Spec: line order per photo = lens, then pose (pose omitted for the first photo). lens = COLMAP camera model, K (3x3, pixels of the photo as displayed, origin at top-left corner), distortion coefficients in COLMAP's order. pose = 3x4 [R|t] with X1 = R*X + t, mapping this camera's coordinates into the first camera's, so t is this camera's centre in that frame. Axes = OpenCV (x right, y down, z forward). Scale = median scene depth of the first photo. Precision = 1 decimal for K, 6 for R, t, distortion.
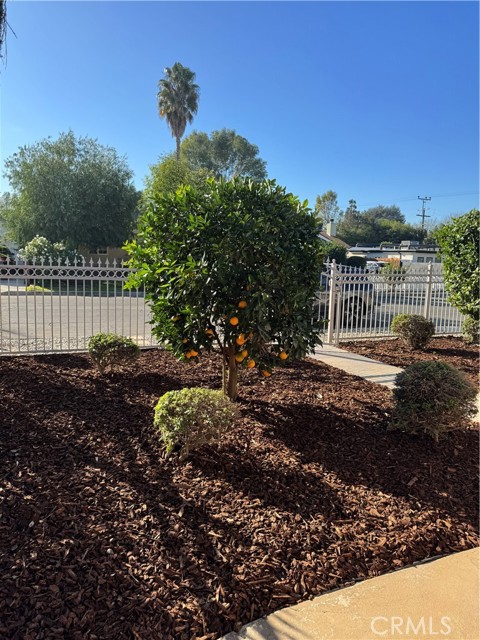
lens RADIAL K [[453.1, 0, 240.3], [0, 453.1, 323.3], [0, 0, 1]] dist [0.054045, -0.064190]
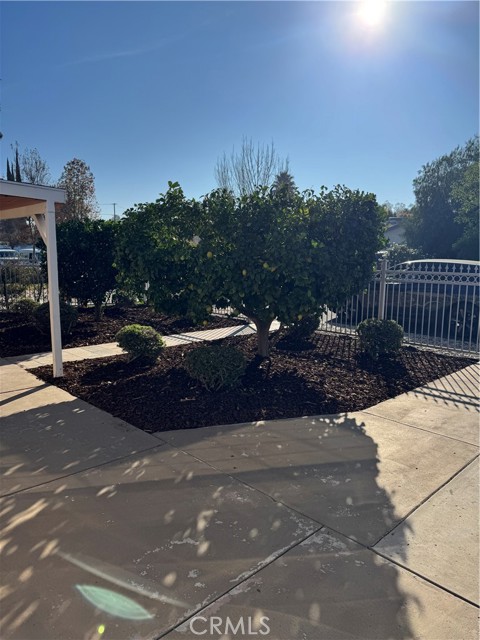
lens RADIAL K [[453.1, 0, 240.3], [0, 453.1, 323.3], [0, 0, 1]] dist [0.054045, -0.064190]
pose [[0.270725, 0.108442, -0.956529, 0.897586], [-0.139230, 0.987598, 0.072558, -0.023348], [0.952535, 0.113535, 0.282466, 0.382742]]
